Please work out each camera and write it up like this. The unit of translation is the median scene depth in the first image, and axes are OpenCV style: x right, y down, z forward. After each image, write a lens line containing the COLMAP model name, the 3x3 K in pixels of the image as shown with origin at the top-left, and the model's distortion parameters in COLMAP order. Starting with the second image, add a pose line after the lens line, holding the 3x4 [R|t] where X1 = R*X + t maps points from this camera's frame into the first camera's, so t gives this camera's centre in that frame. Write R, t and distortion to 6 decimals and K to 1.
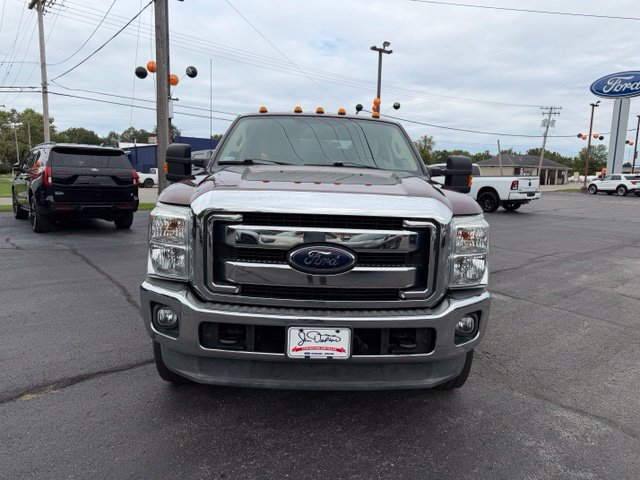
lens RADIAL K [[451.4, 0, 320.7], [0, 451.4, 252.3], [0, 0, 1]] dist [0.042432, -0.052601]
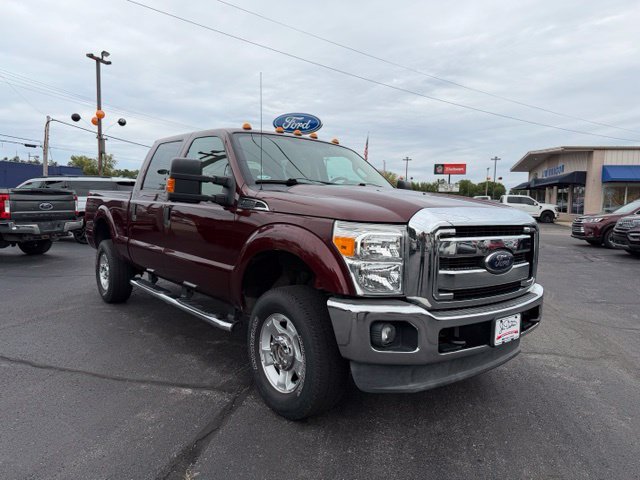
lens RADIAL K [[451.4, 0, 329.6], [0, 451.4, 247.7], [0, 0, 1]] dist [0.042432, -0.052601]
pose [[0.772333, -0.069128, 0.631445, -0.708116], [0.103469, 0.994475, -0.017684, -0.030147], [-0.626734, 0.078993, 0.775219, 0.198641]]
